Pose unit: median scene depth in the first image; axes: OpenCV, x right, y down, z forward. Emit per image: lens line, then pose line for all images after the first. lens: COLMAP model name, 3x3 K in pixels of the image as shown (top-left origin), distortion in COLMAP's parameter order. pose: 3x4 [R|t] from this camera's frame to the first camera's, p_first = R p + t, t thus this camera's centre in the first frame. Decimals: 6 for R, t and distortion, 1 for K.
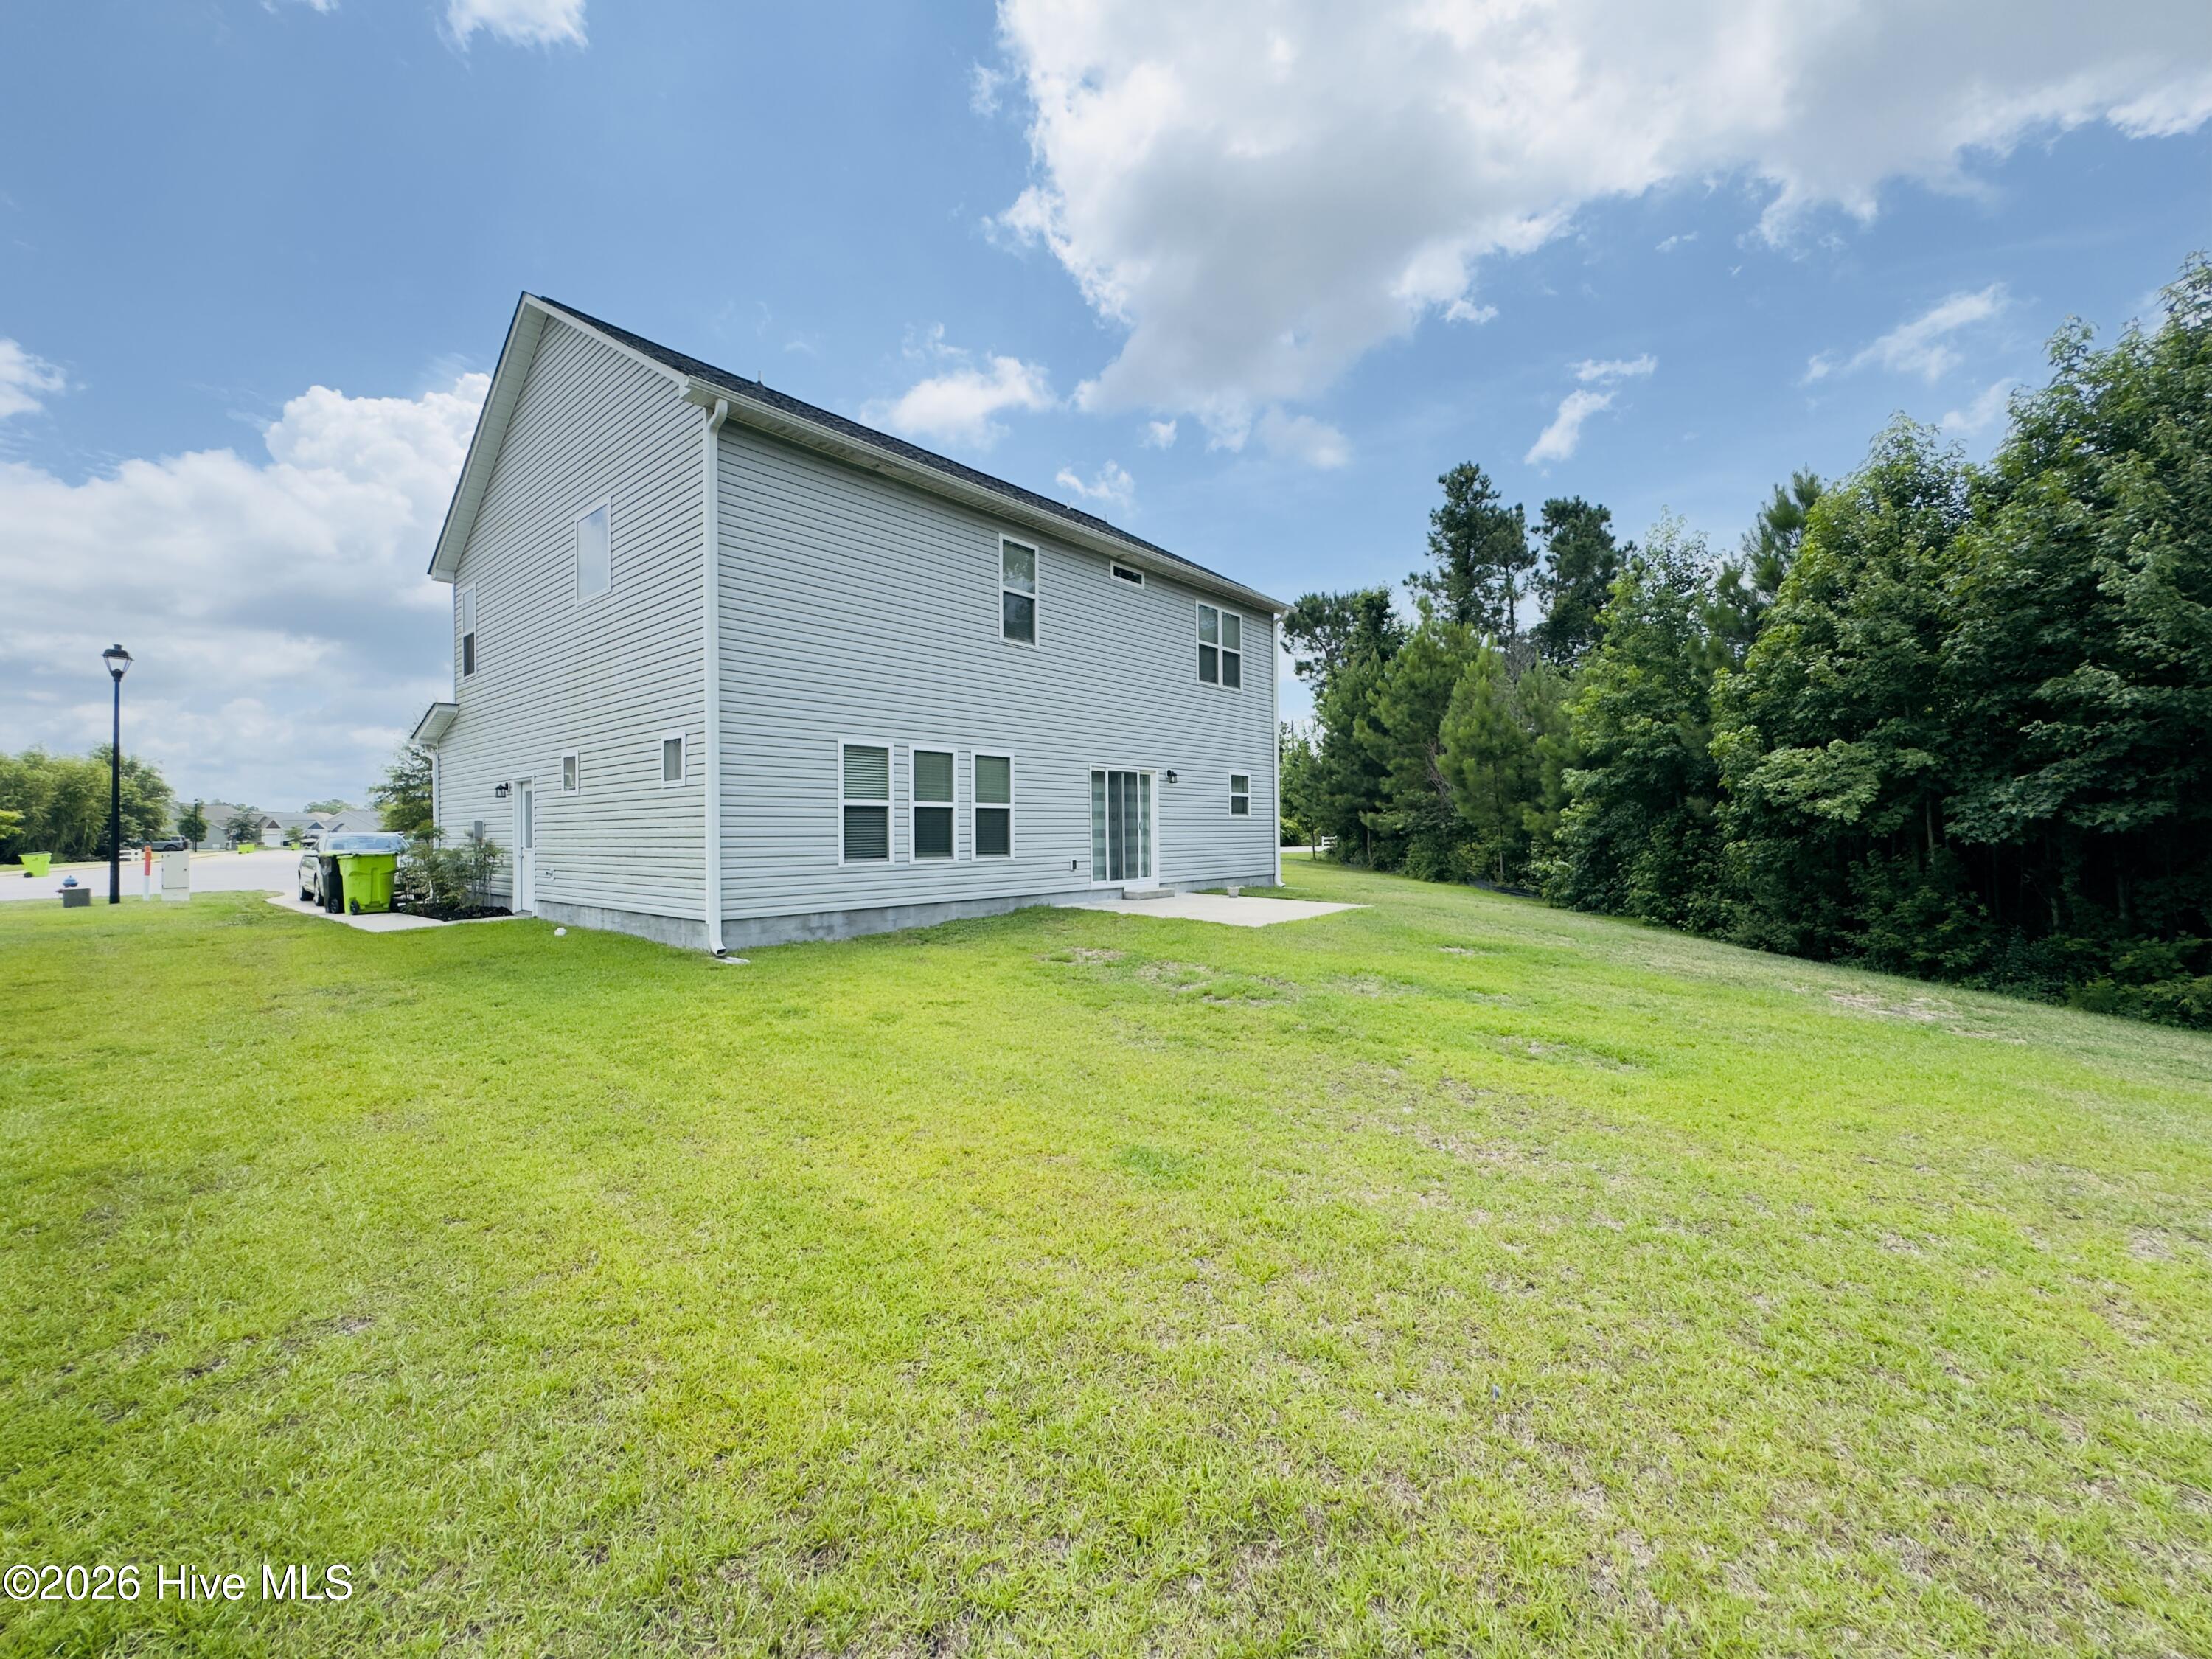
lens RADIAL K [[883.8, 0, 1104.3], [0, 883.8, 825.5], [0, 0, 1]] dist [-0.004291, 0.000411]
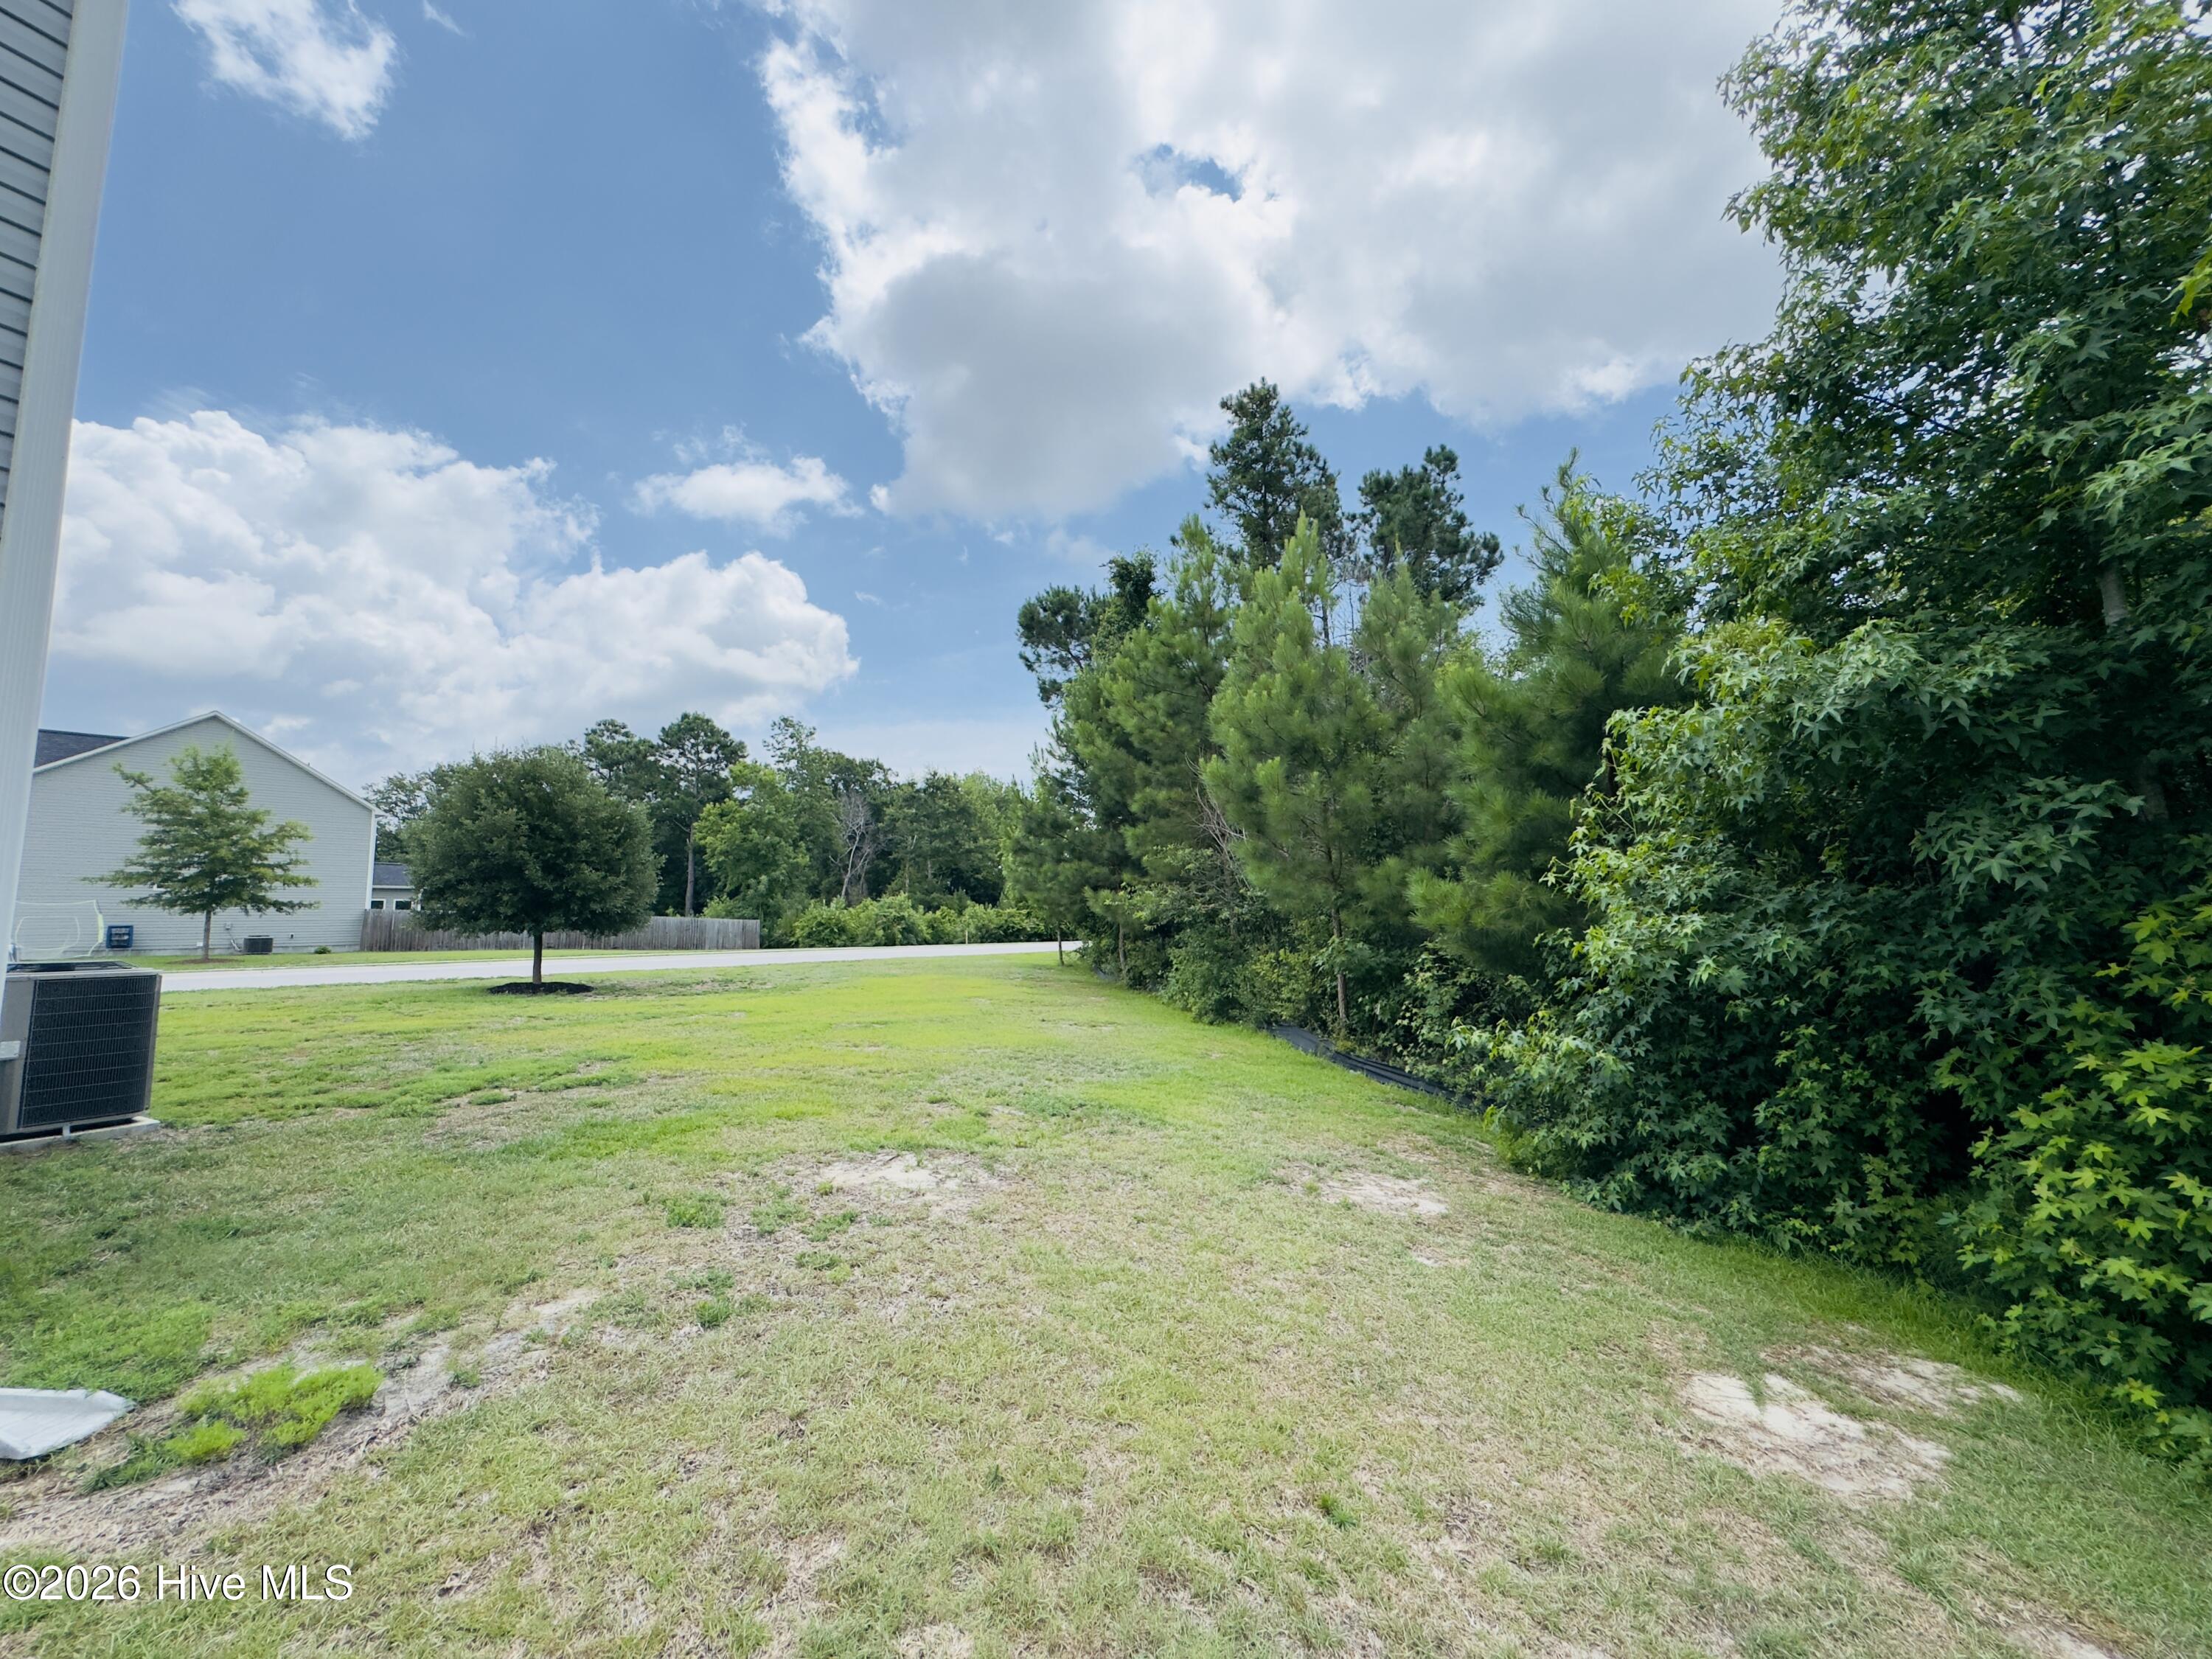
lens RADIAL K [[883.8, 0, 1104.3], [0, 883.8, 825.5], [0, 0, 1]] dist [-0.004291, 0.000411]
pose [[0.980292, 0.018016, 0.196730, 0.207350], [0.001745, 0.995004, -0.099818, 0.000396], [-0.197546, 0.098194, 0.975363, 0.496102]]
